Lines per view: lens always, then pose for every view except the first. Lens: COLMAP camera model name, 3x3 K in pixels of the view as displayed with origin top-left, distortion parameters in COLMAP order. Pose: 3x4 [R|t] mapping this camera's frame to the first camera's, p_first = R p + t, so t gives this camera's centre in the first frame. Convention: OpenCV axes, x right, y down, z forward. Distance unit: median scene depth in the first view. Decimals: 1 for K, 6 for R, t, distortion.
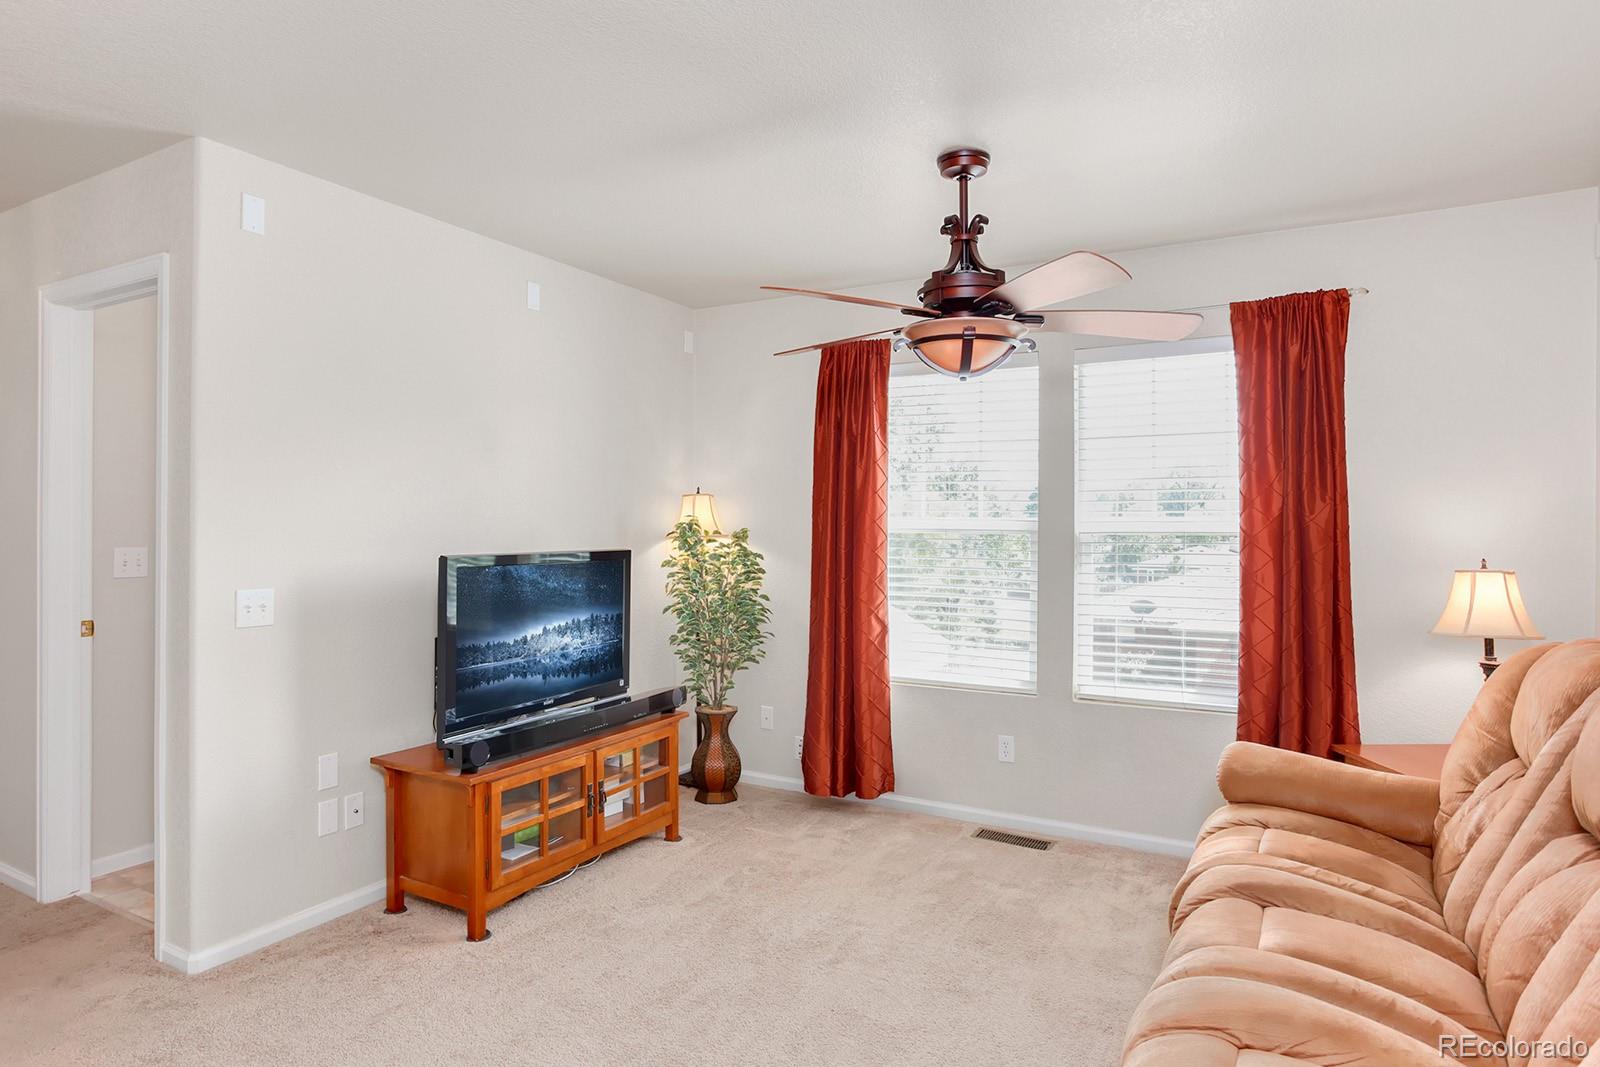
lens RADIAL K [[820.4, 0, 798.0], [0, 820.4, 522.8], [0, 0, 1]] dist [-0.005594, 0.000279]
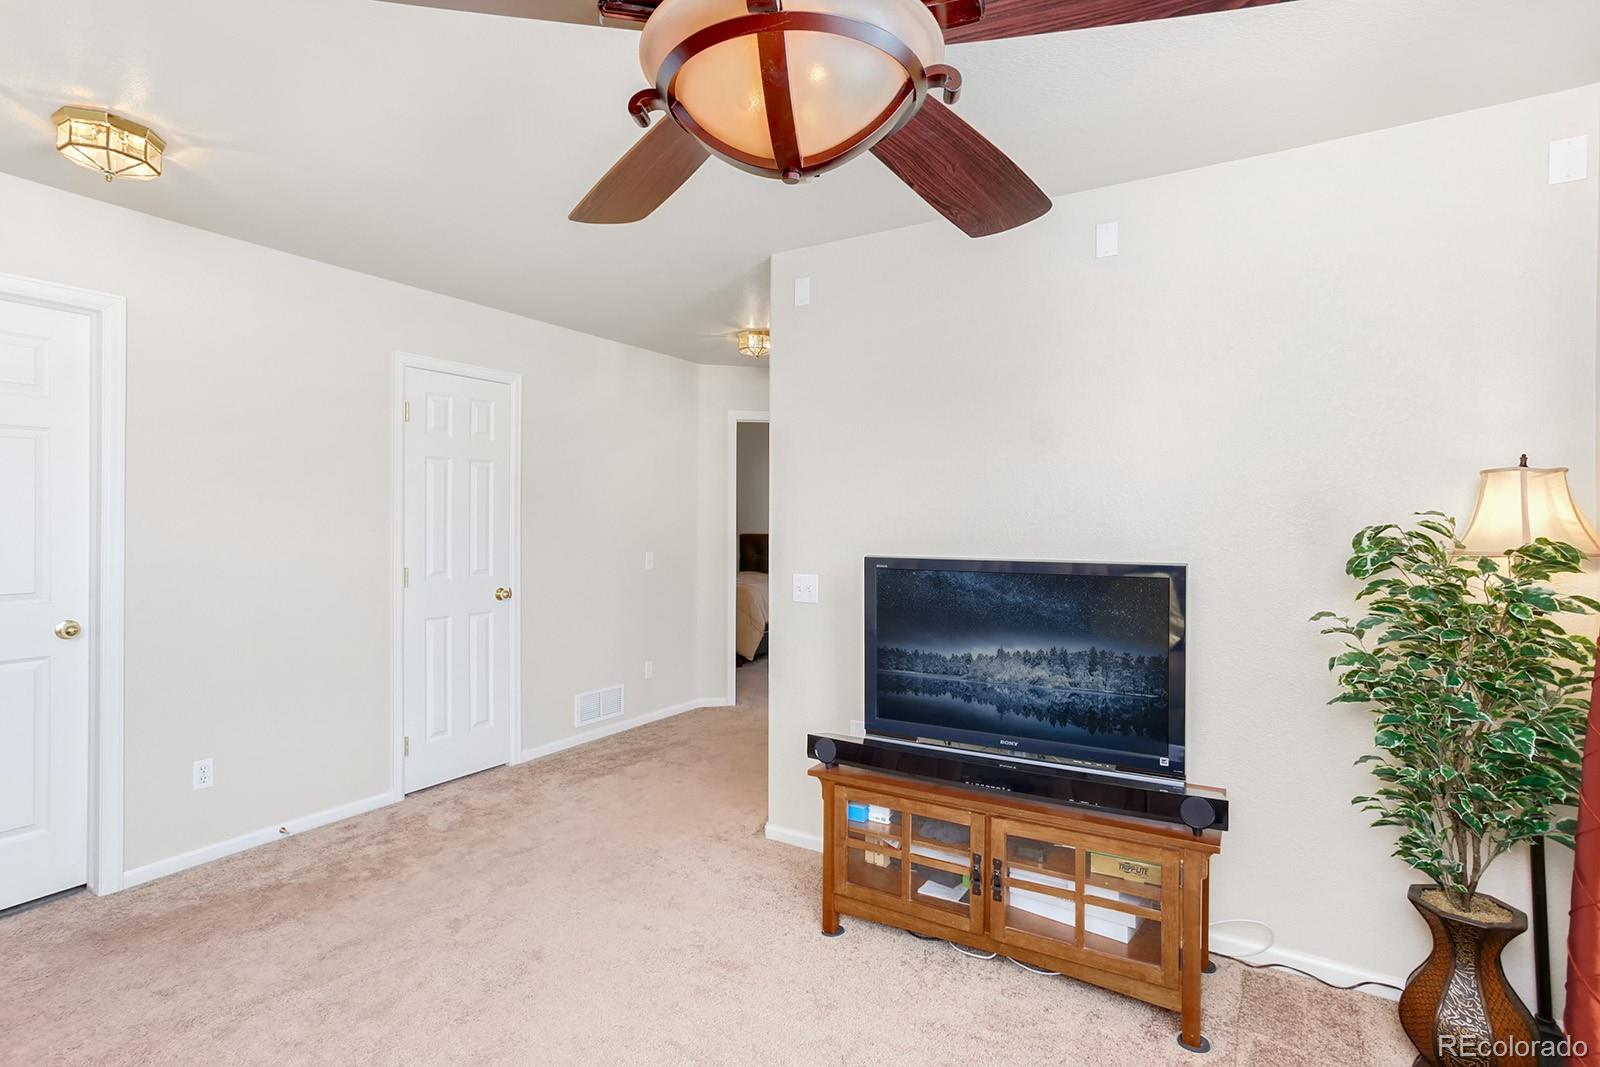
lens RADIAL K [[820.4, 0, 798.0], [0, 820.4, 522.8], [0, 0, 1]] dist [-0.005594, 0.000279]
pose [[-0.057927, -0.010981, -0.998260, 0.534643], [0.004168, 0.999928, -0.011241, 0.008631], [0.998312, -0.004812, -0.057877, 0.856640]]
